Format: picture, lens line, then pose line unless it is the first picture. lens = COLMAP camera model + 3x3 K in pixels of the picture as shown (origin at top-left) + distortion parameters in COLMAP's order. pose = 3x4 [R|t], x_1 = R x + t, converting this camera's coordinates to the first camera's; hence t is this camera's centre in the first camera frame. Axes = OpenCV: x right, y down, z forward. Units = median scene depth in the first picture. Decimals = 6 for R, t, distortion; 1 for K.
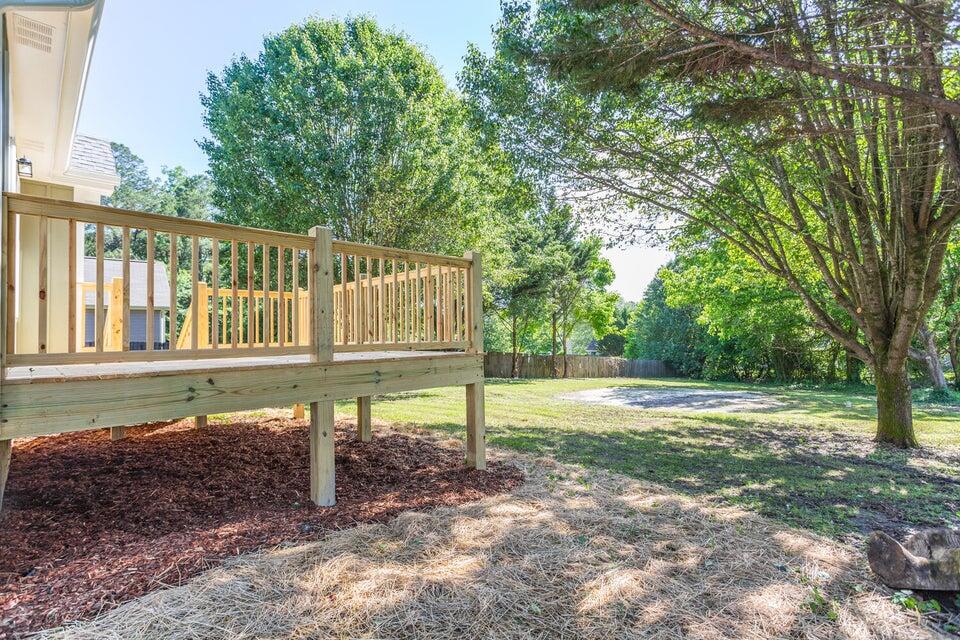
lens RADIAL K [[461.7, 0, 476.2], [0, 461.7, 319.0], [0, 0, 1]] dist [0.000390, -0.000202]
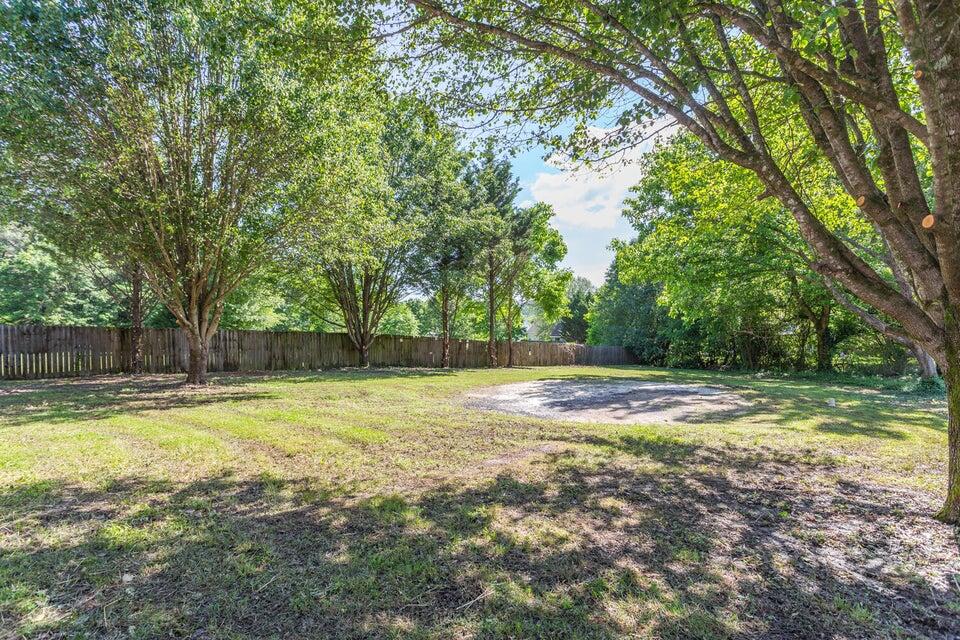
lens RADIAL K [[458.5, 0, 482.5], [0, 458.5, 314.9], [0, 0, 1]] dist [0.003310, 0.000659]
pose [[0.998342, -0.000269, 0.057554, 0.093380], [-0.000842, 0.999814, 0.019291, 0.012914], [-0.057548, -0.019307, 0.998156, 0.138876]]
